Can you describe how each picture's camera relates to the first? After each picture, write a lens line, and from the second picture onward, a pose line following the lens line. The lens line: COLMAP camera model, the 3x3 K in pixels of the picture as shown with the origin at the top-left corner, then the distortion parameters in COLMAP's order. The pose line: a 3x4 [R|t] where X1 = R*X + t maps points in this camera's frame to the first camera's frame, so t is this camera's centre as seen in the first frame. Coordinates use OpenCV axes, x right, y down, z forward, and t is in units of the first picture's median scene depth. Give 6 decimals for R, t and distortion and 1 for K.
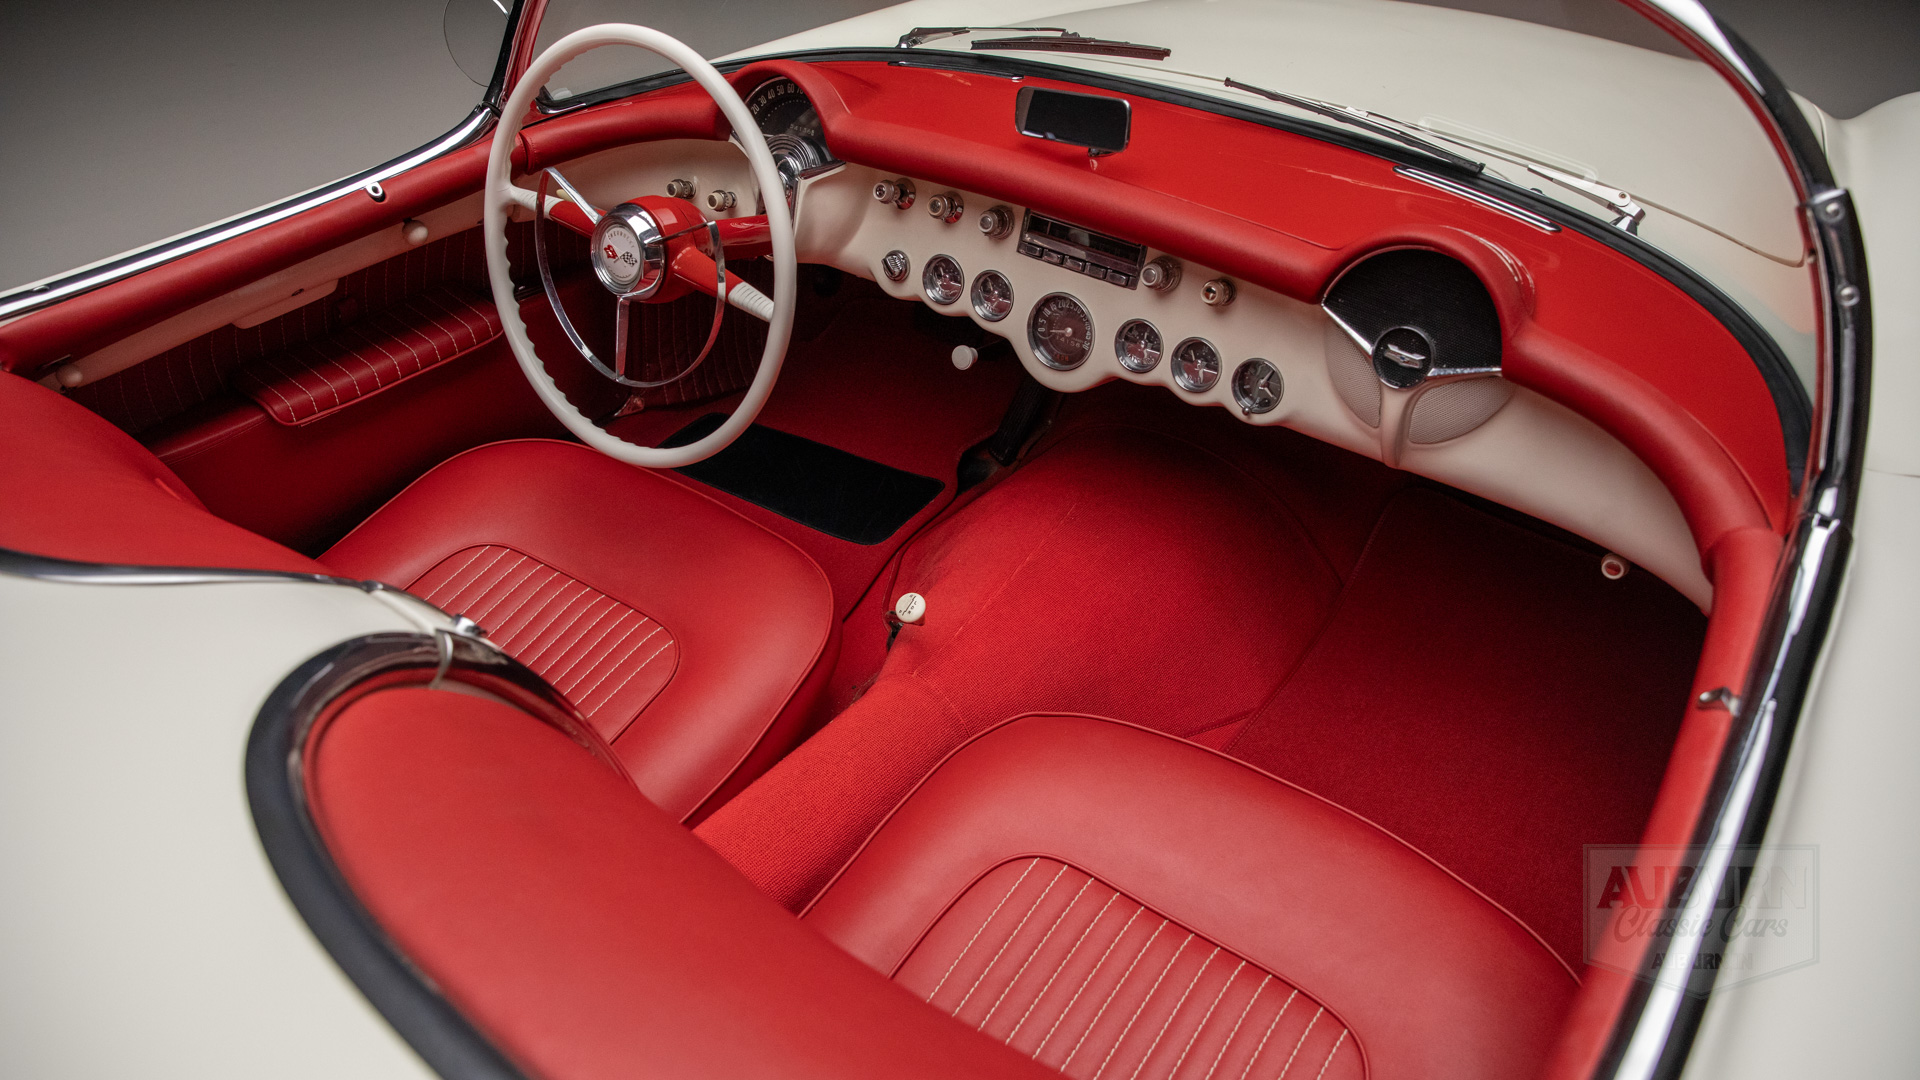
lens RADIAL K [[1275.5, 0, 959.8], [0, 1275.5, 552.4], [0, 0, 1]] dist [-0.098172, 0.054237]
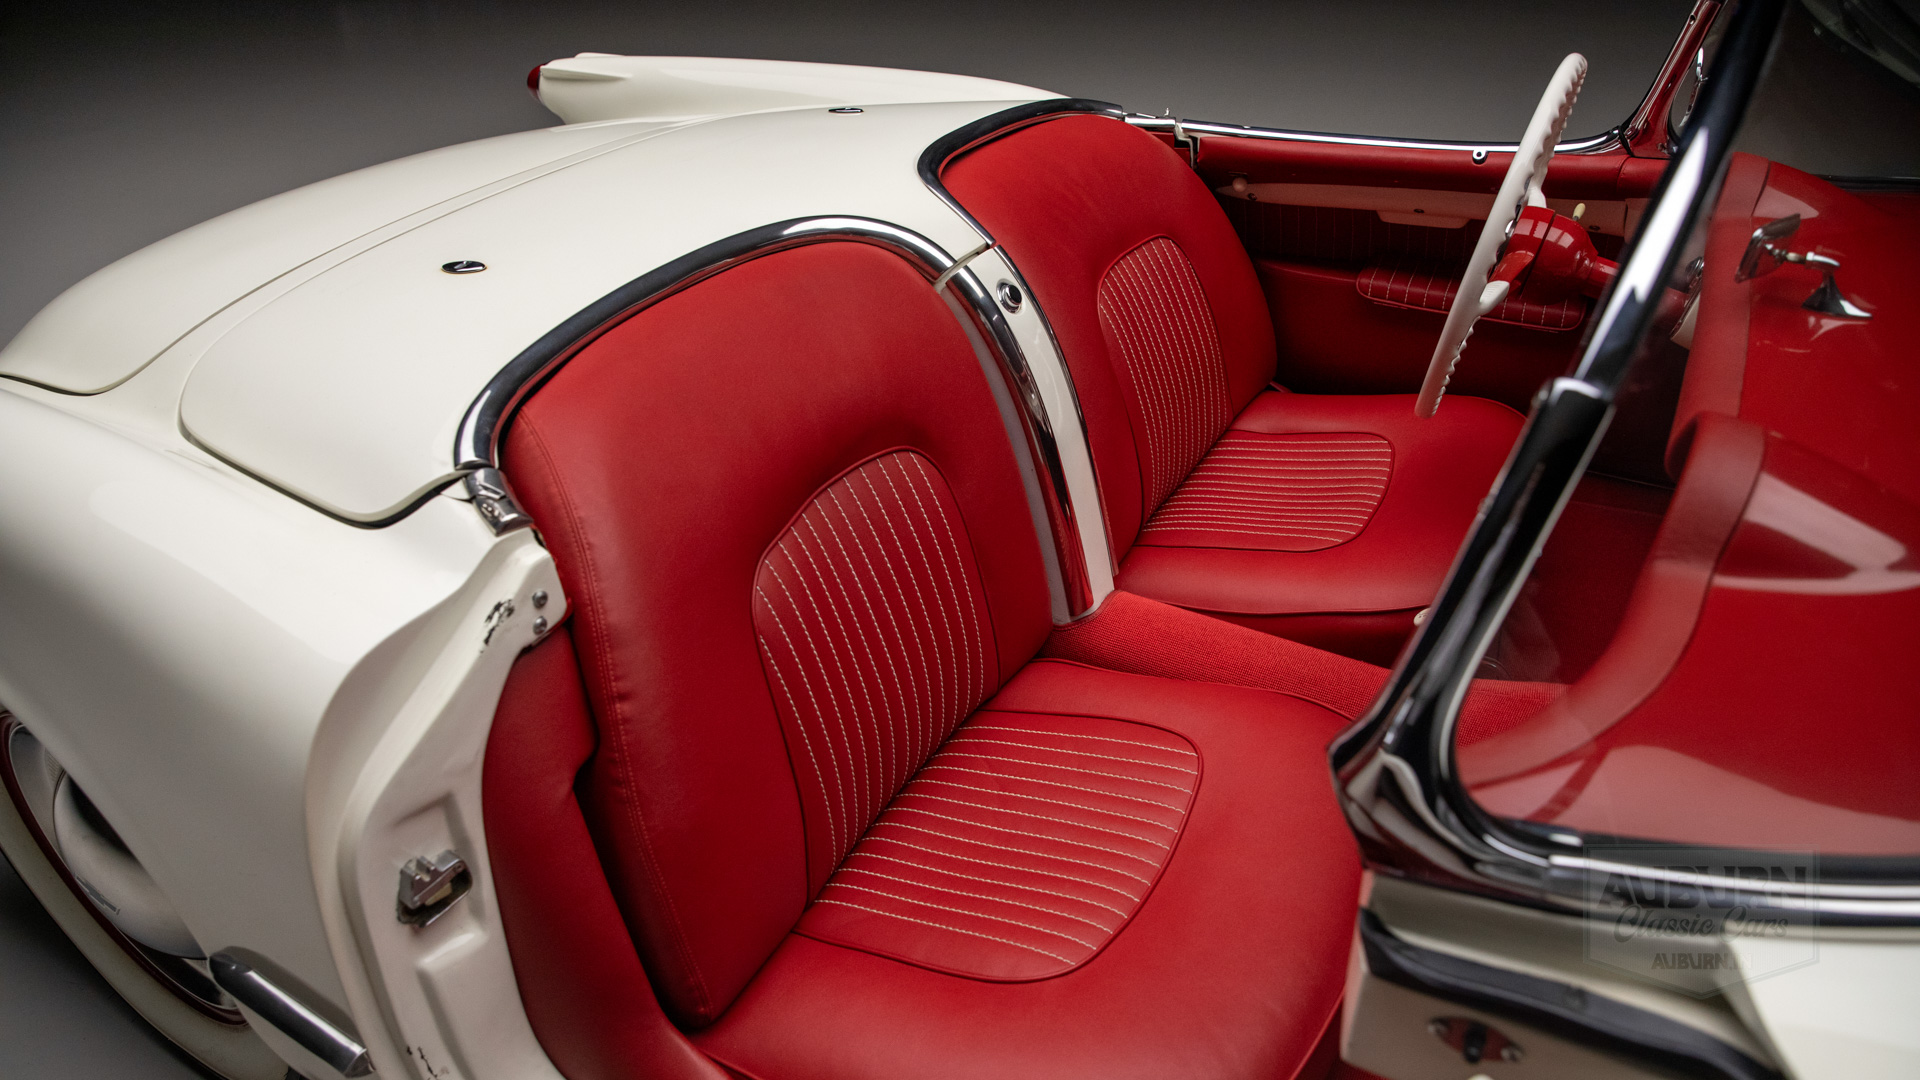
lens RADIAL K [[1275.5, 0, 943.9], [0, 1275.5, 527.3], [0, 0, 1]] dist [-0.098172, 0.054237]
pose [[0.103934, 0.487720, -0.866791, 0.781920], [-0.544179, 0.757375, 0.360904, -0.170217], [0.832506, 0.434180, 0.344125, 0.279214]]
